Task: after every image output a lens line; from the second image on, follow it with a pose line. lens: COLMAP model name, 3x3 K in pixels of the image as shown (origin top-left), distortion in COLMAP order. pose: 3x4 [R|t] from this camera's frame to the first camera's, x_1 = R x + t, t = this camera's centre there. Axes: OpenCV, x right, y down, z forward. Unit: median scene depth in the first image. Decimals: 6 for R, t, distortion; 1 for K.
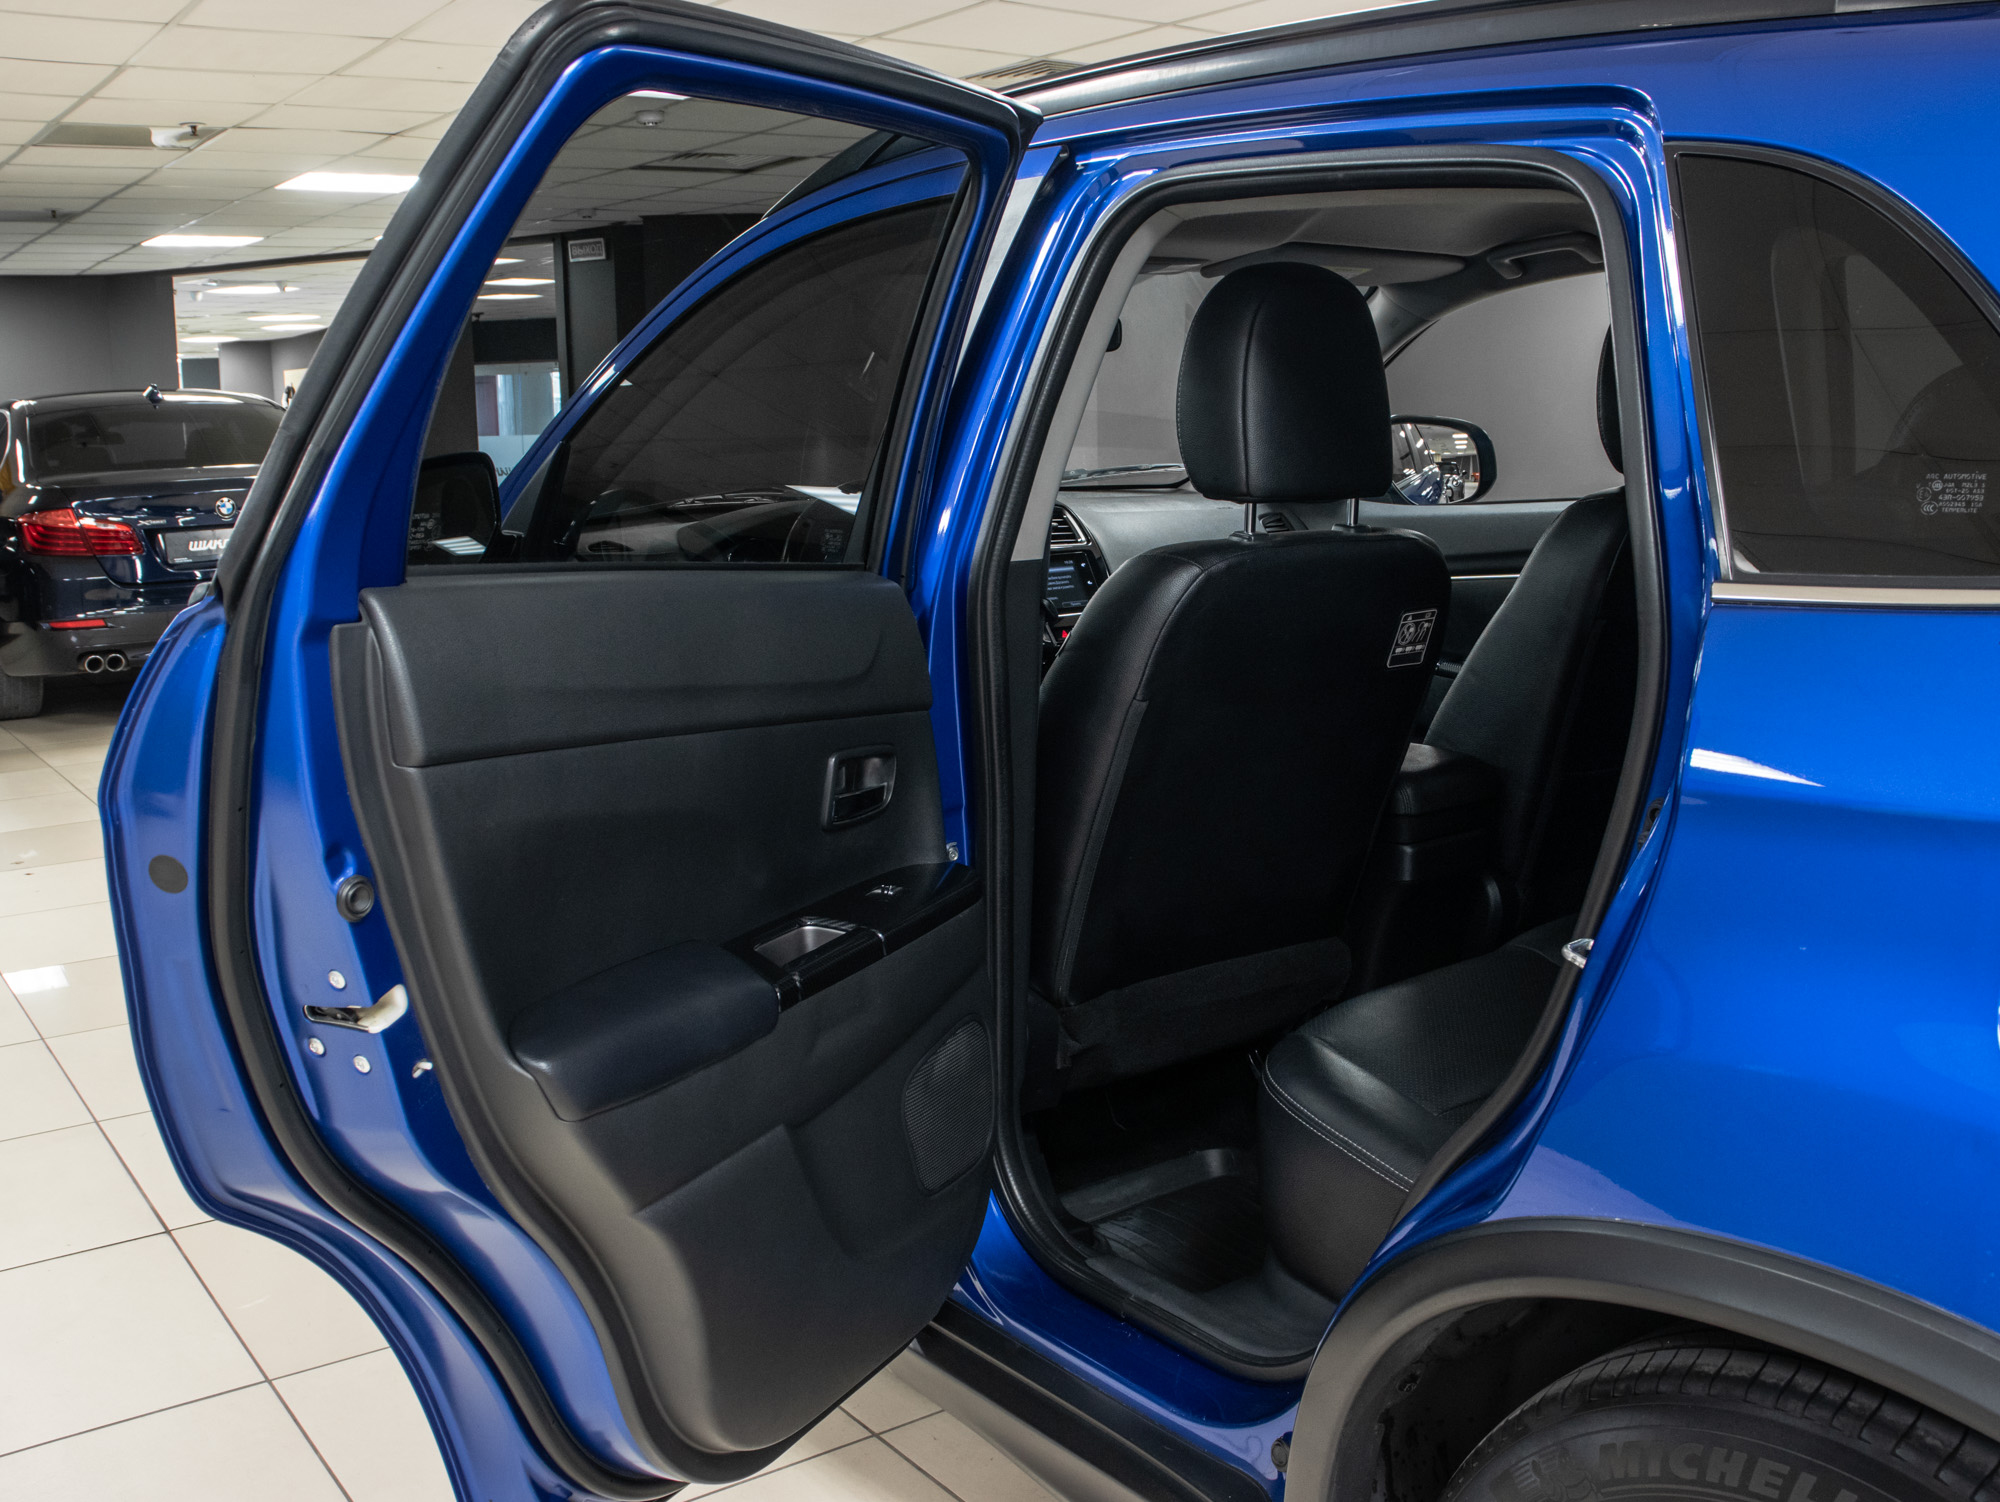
lens RADIAL K [[1805.3, 0, 904.1], [0, 1805.3, 751.4], [0, 0, 1]] dist [-0.120946, 0.009394]
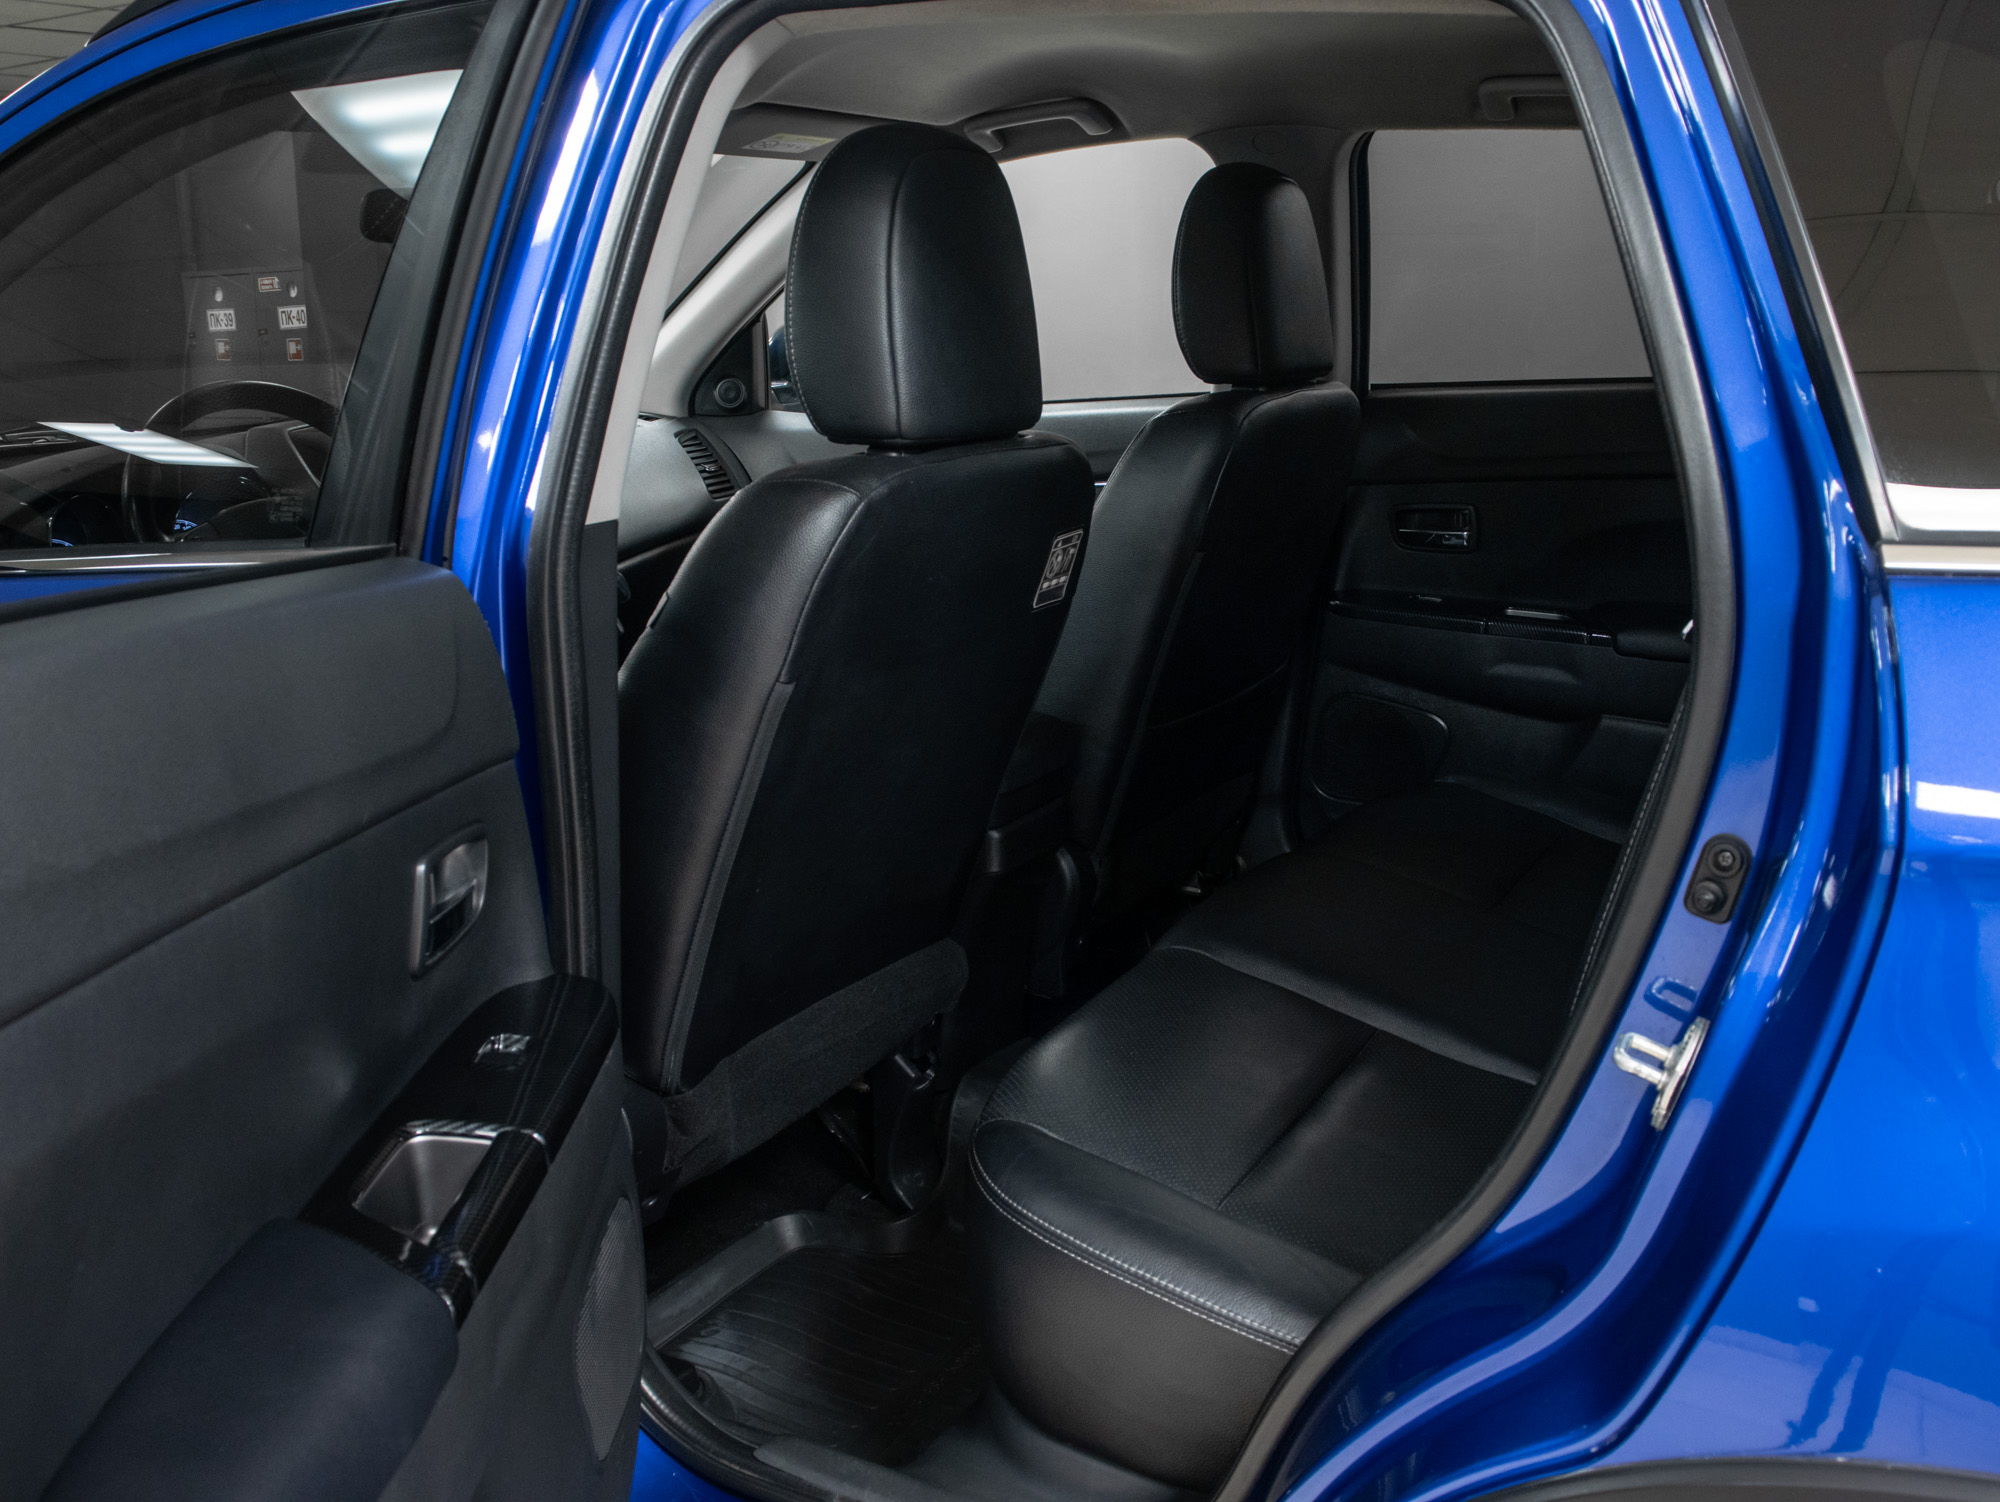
lens RADIAL K [[1805.3, 0, 904.1], [0, 1805.3, 751.4], [0, 0, 1]] dist [-0.120946, 0.009394]
pose [[0.913711, -0.097597, 0.394471, -0.110094], [0.077613, 0.994774, 0.066344, -0.055124], [-0.398884, -0.030003, 0.916510, 0.314376]]
